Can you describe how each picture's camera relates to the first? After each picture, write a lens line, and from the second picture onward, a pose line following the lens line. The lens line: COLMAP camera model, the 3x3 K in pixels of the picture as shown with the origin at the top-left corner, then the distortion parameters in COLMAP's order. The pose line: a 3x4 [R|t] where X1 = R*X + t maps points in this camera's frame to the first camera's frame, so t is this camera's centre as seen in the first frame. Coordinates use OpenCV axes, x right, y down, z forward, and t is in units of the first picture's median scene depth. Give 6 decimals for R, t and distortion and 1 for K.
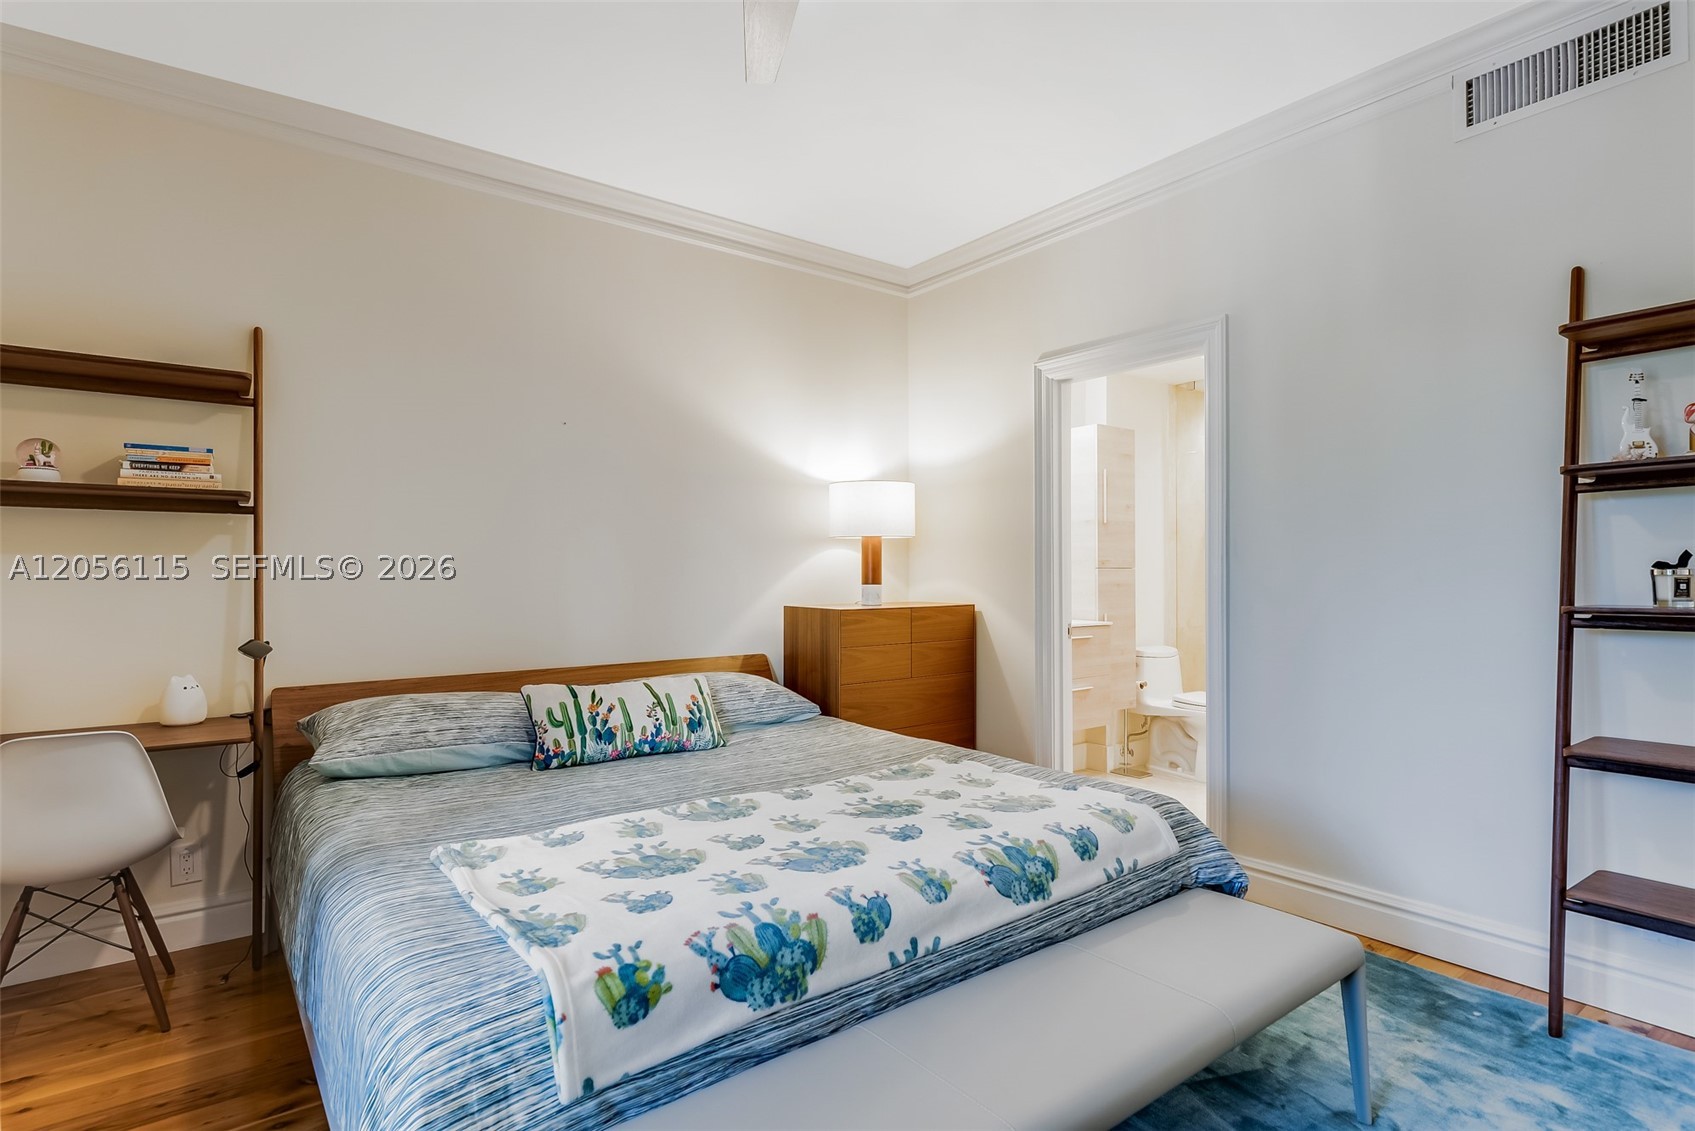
lens RADIAL K [[852.6, 0, 851.8], [0, 852.6, 543.9], [0, 0, 1]] dist [0.003460, 0.000383]
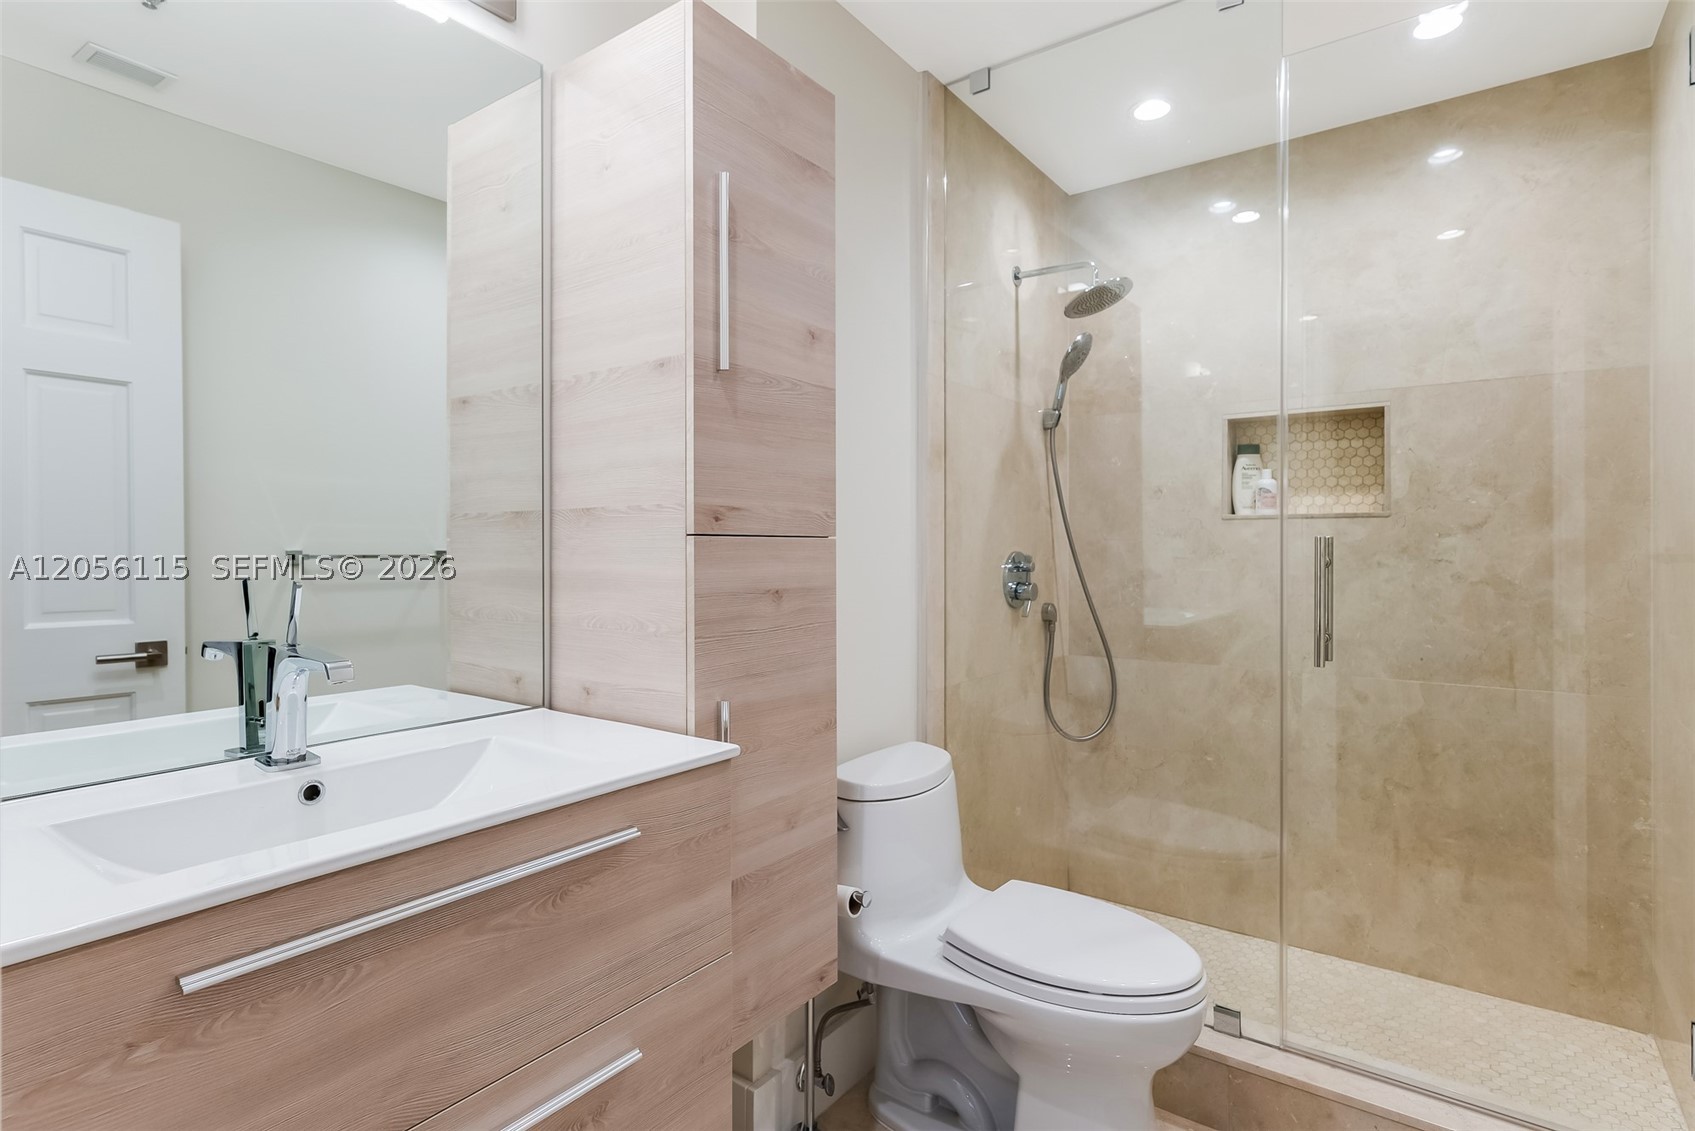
lens RADIAL K [[852.6, 0, 851.8], [0, 852.6, 543.9], [0, 0, 1]] dist [0.003460, 0.000383]
pose [[0.958564, -0.003076, 0.284861, 0.205496], [-0.003461, 0.999742, 0.022441, 0.019517], [-0.284856, -0.022497, 0.958306, 0.576687]]
